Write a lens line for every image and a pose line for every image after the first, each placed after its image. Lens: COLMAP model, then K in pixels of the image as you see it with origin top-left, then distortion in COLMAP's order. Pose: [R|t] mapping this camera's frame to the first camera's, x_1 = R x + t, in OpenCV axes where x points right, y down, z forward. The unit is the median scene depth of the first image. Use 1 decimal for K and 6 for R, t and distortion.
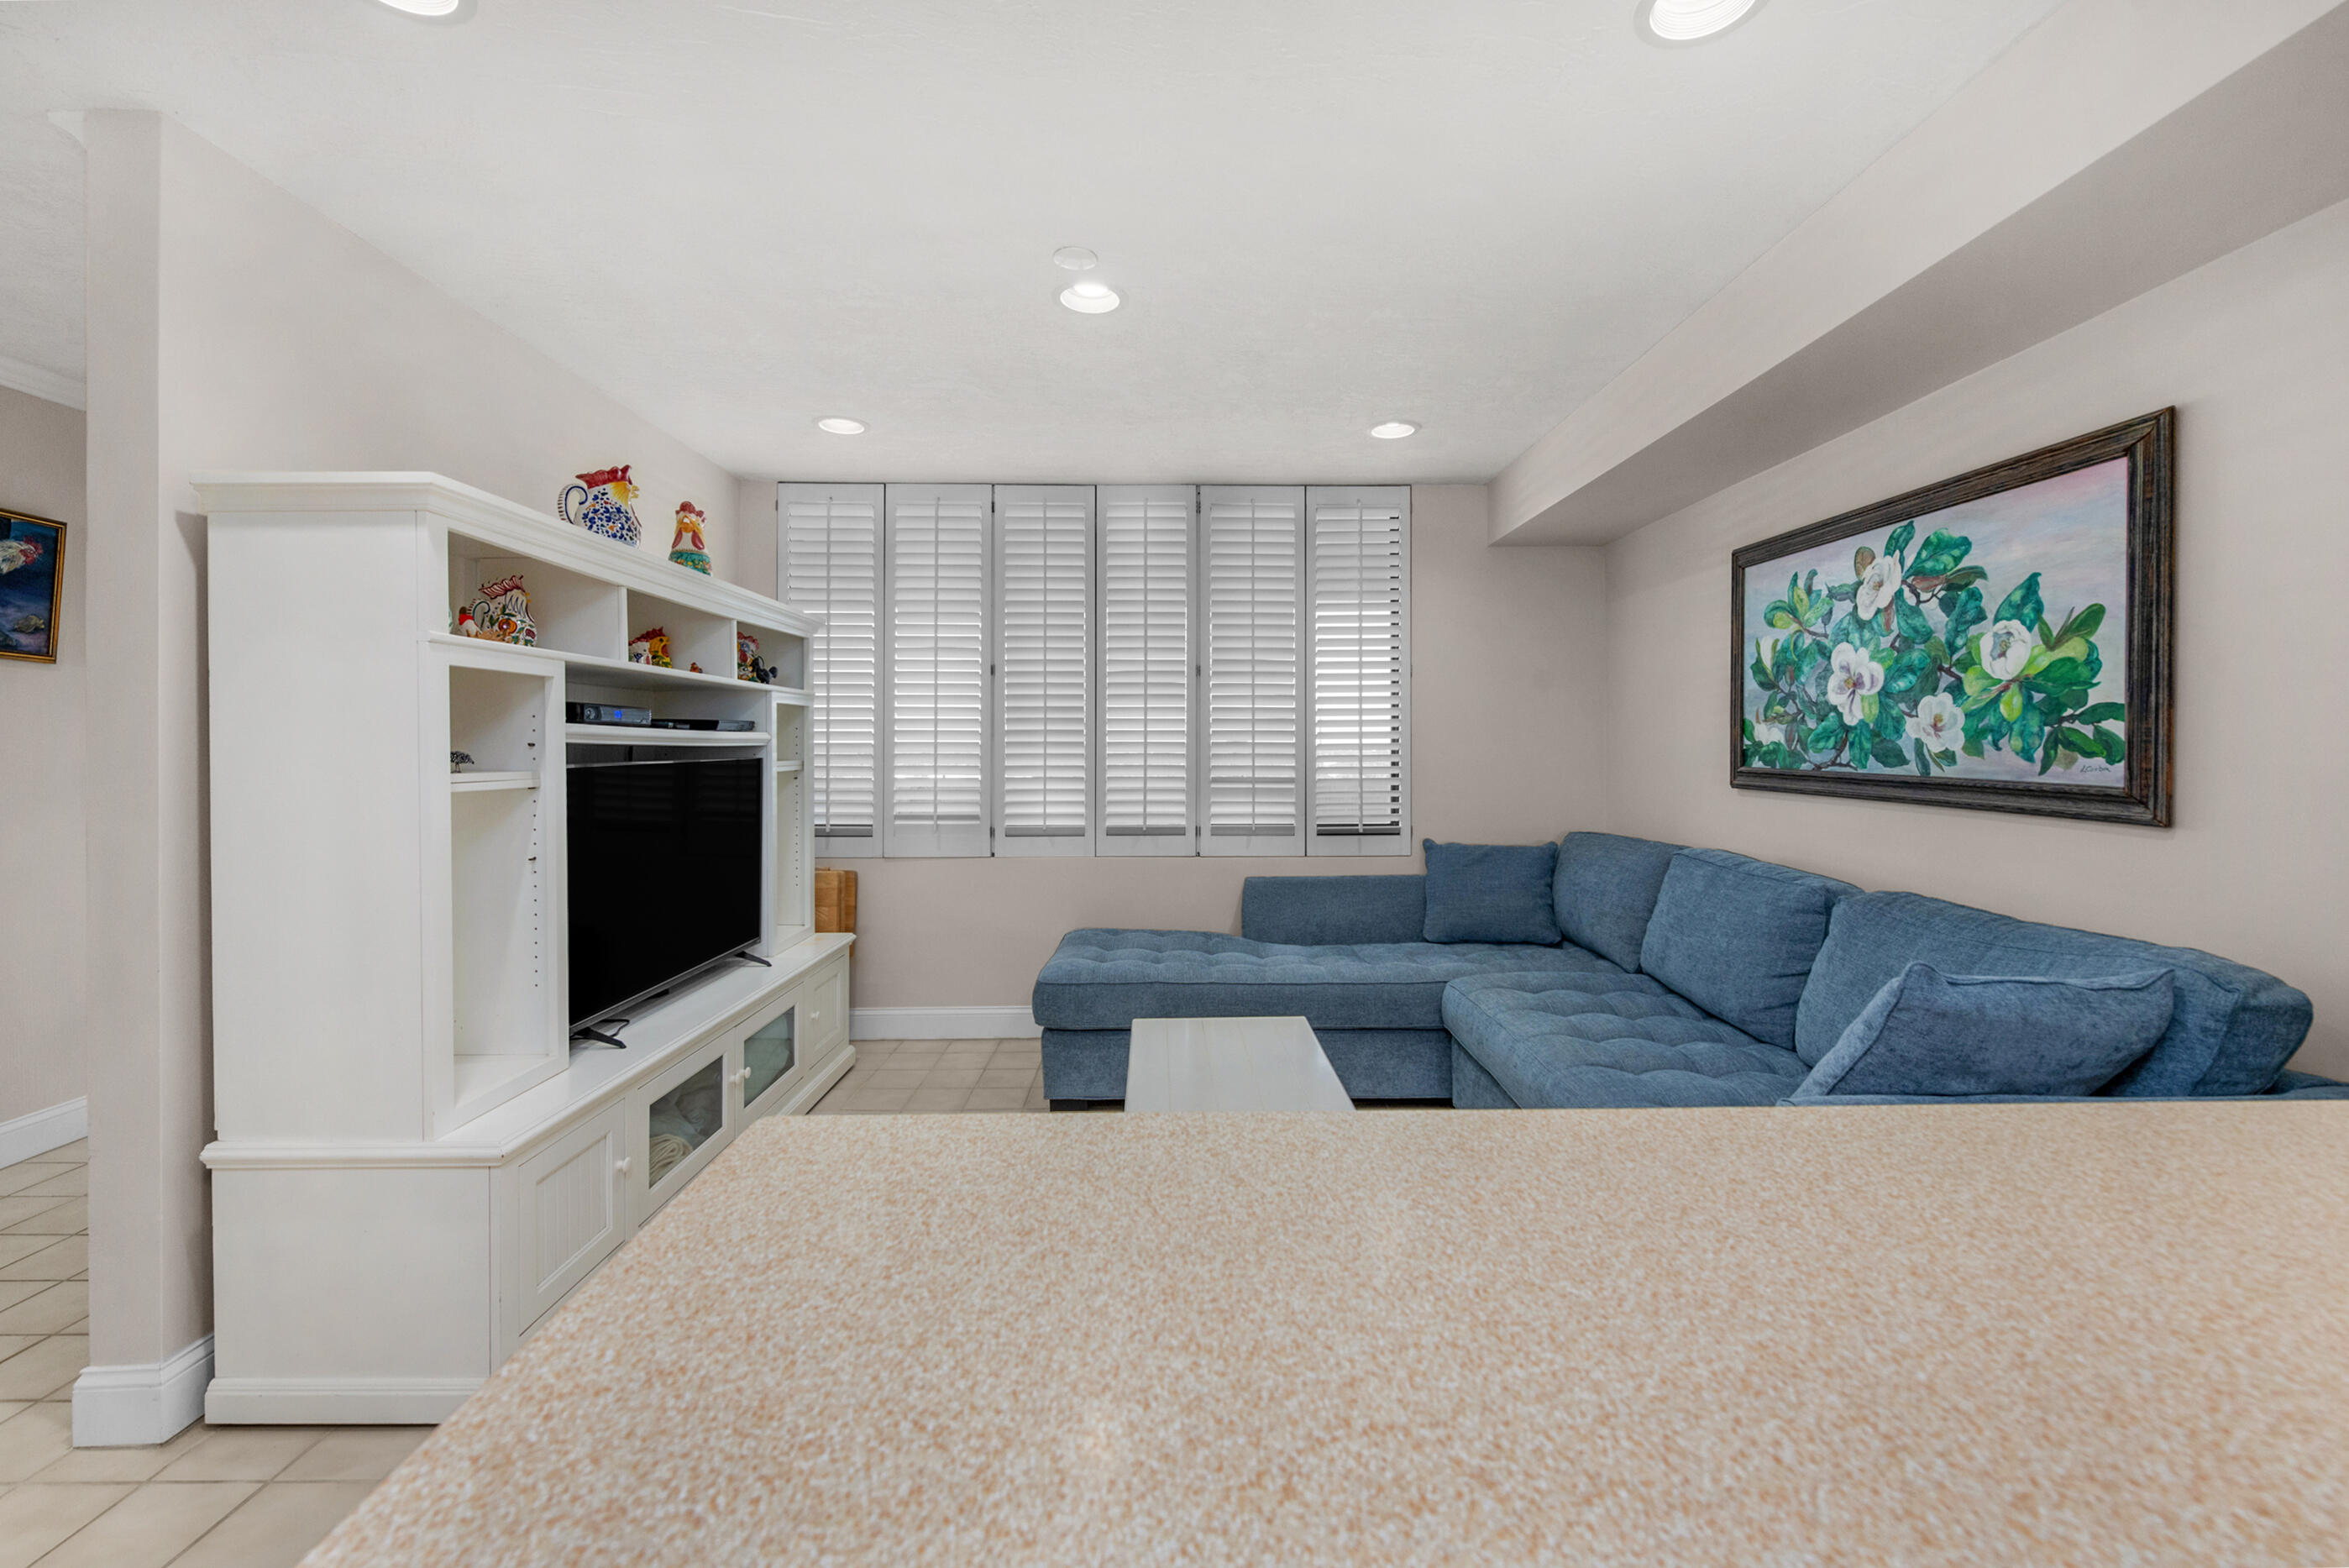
lens RADIAL K [[950.9, 0, 1175.8], [0, 950.9, 760.2], [0, 0, 1]] dist [-0.001952, -0.000194]
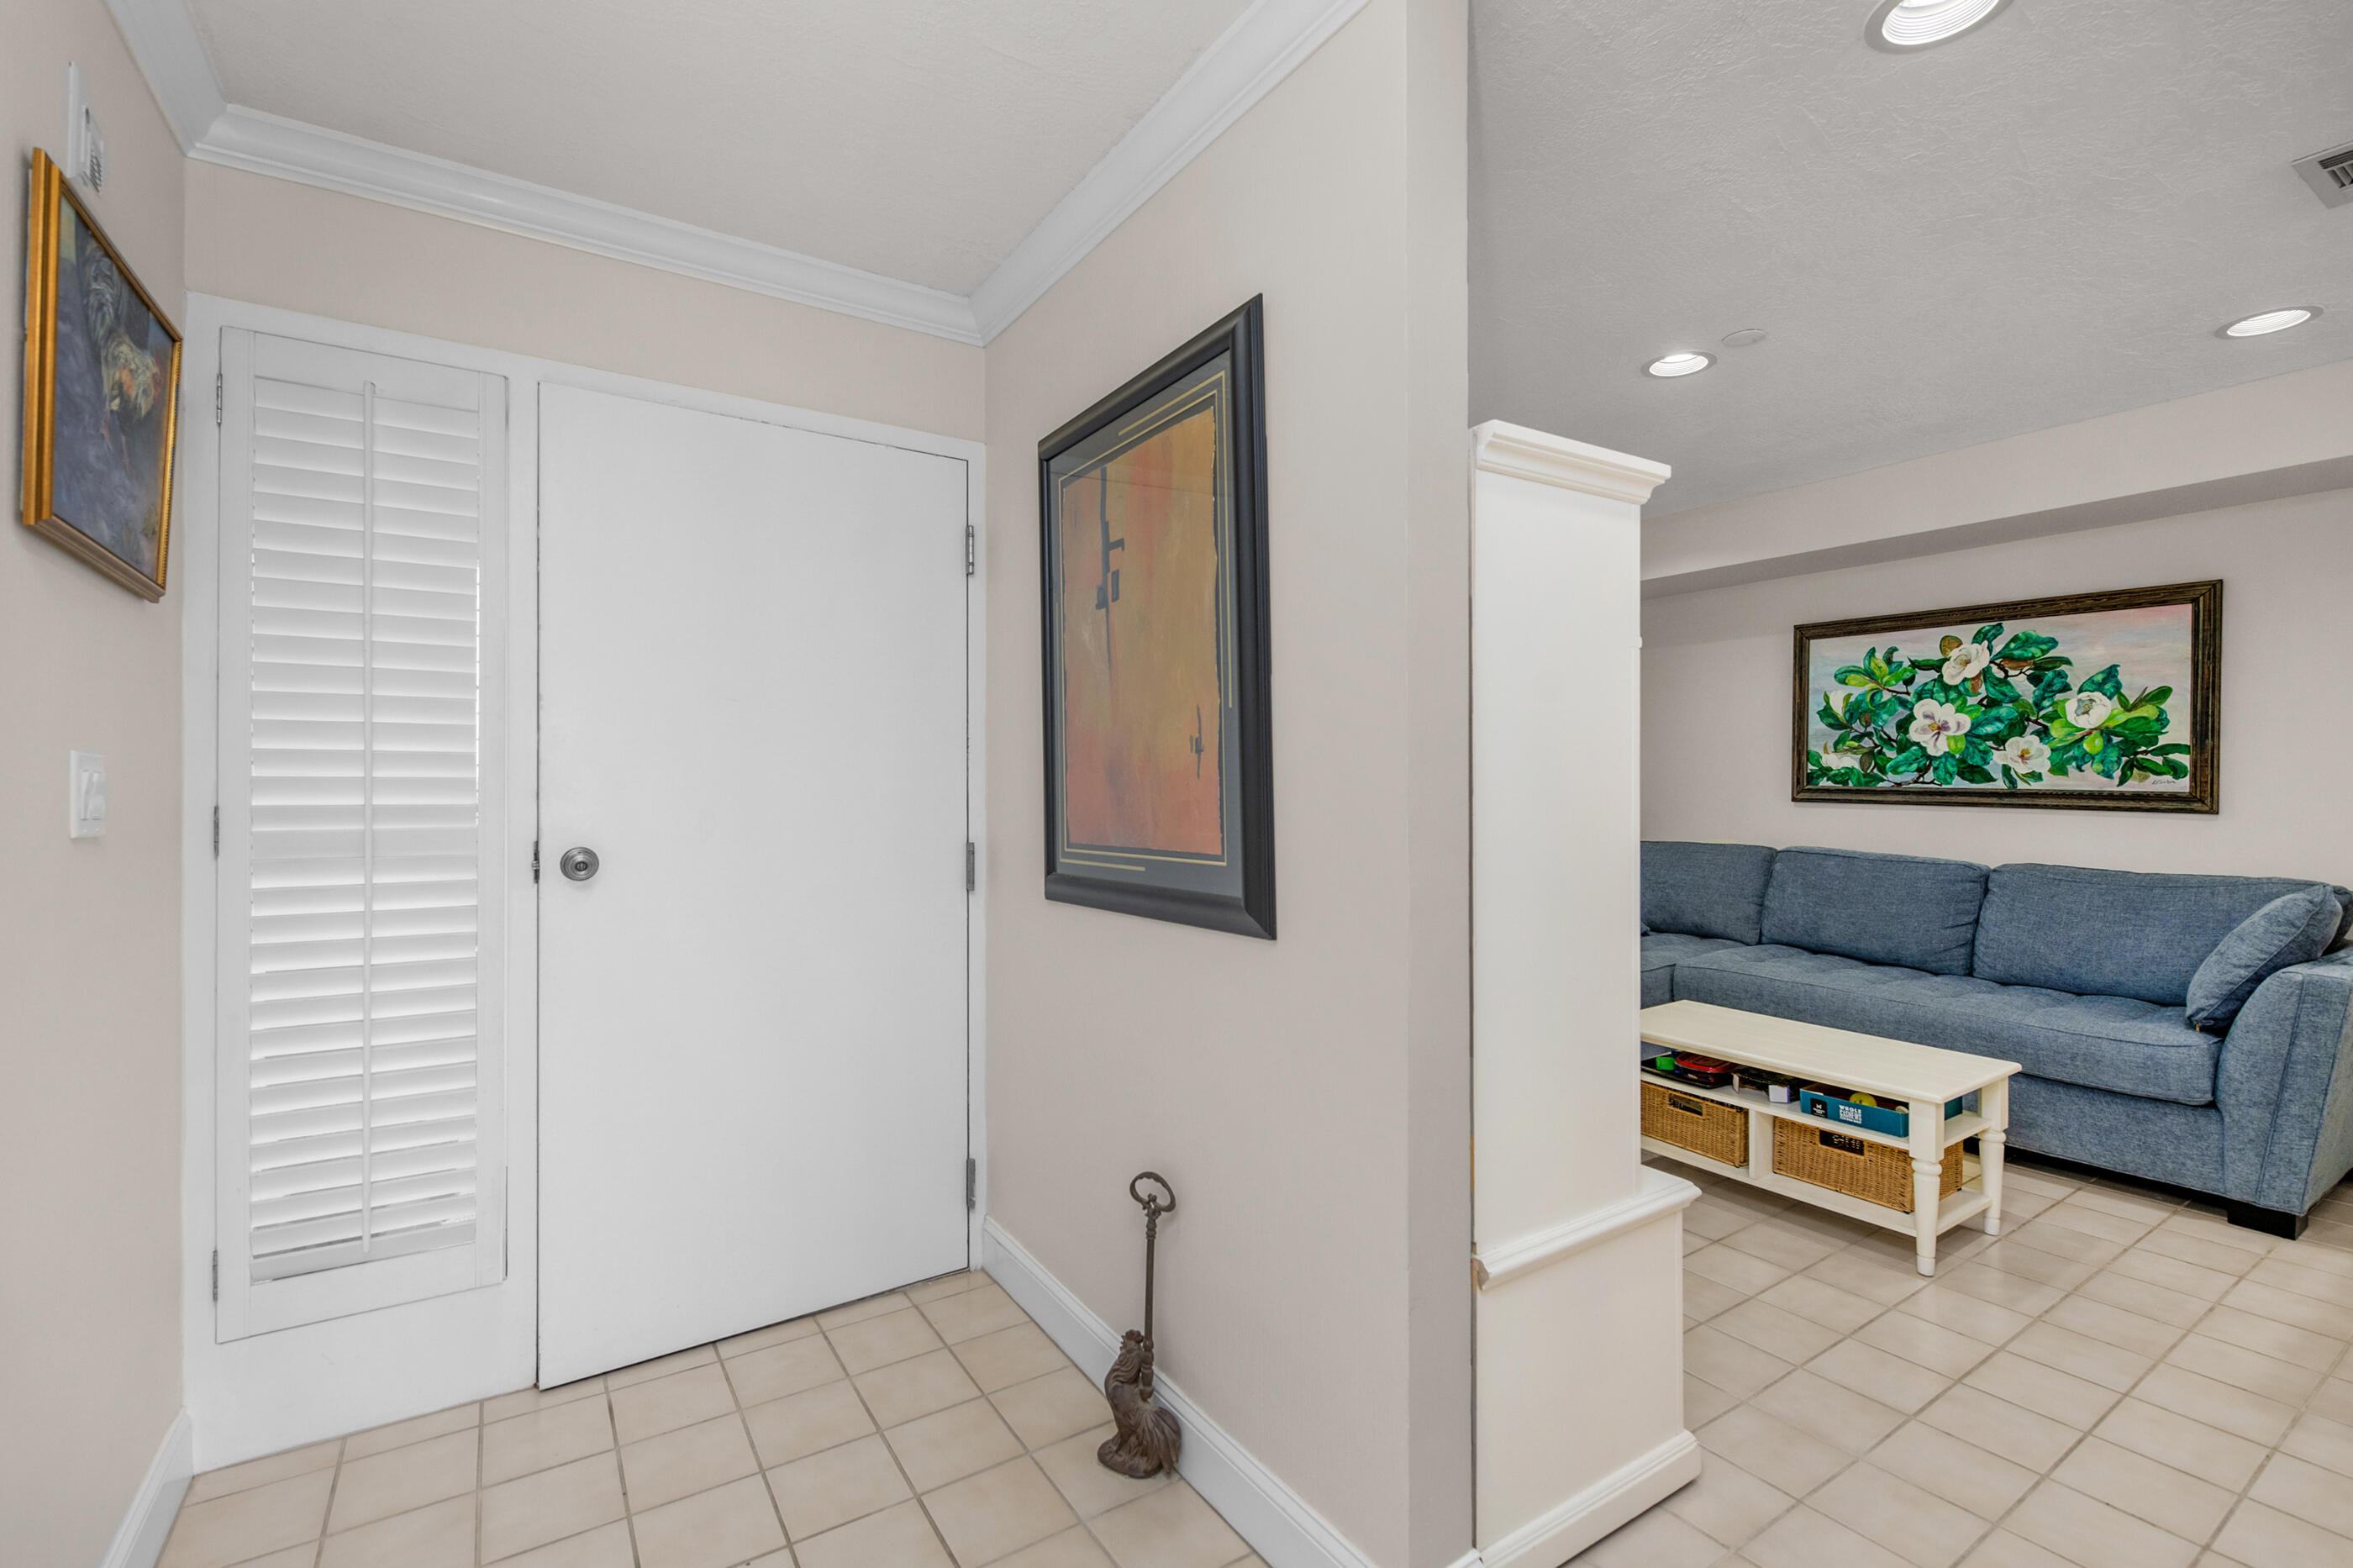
lens RADIAL K [[1043.3, 0, 1182.4], [0, 1043.3, 788.0], [0, 0, 1]] dist [0.001886, 0.000354]
pose [[0.843645, -0.008909, 0.536827, -1.252730], [0.010394, 0.999946, 0.000260, 0.000831], [-0.536800, 0.005360, 0.843692, 0.288612]]
